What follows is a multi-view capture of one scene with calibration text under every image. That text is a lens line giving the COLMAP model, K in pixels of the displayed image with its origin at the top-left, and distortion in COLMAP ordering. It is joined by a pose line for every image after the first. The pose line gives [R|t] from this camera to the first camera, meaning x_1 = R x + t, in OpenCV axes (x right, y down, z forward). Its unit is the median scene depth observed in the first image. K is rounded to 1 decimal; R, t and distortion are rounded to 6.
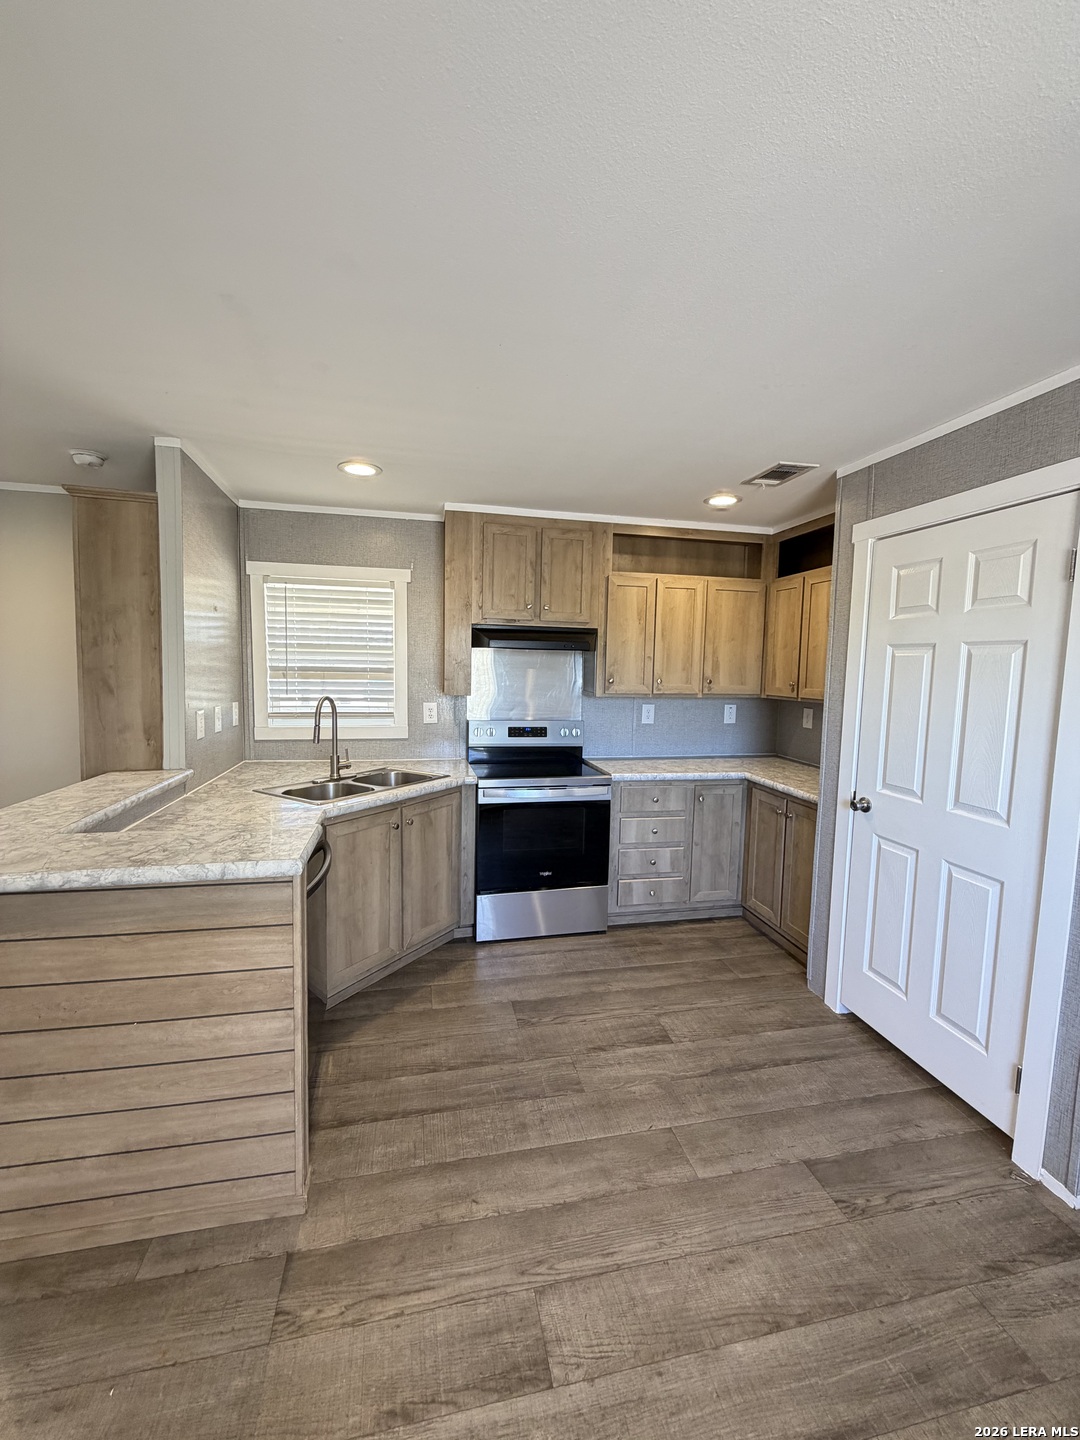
lens RADIAL K [[576.0, 0, 540.5], [0, 576.0, 716.8], [0, 0, 1]] dist [0.001869, 0.000608]
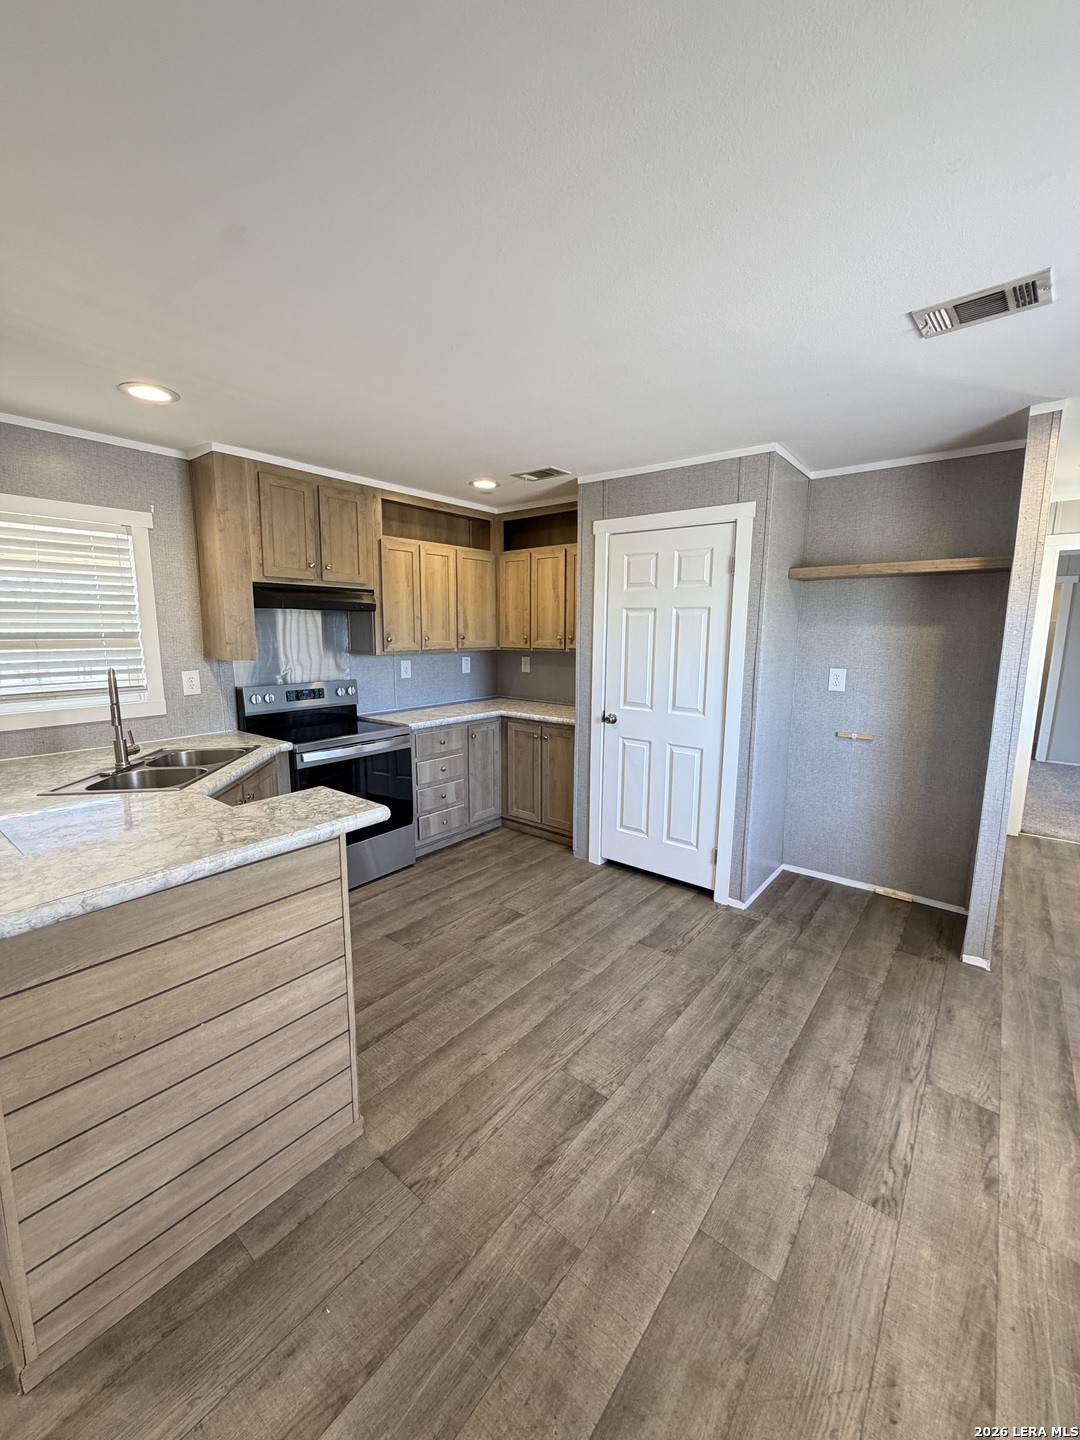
lens RADIAL K [[577.9, 0, 538.2], [0, 577.9, 718.1], [0, 0, 1]] dist [0.007833, 0.000310]
pose [[0.778345, -0.115056, 0.617204, -0.470434], [0.068280, 0.992746, 0.098956, -0.006403], [-0.624112, -0.034879, 0.780556, -0.027053]]
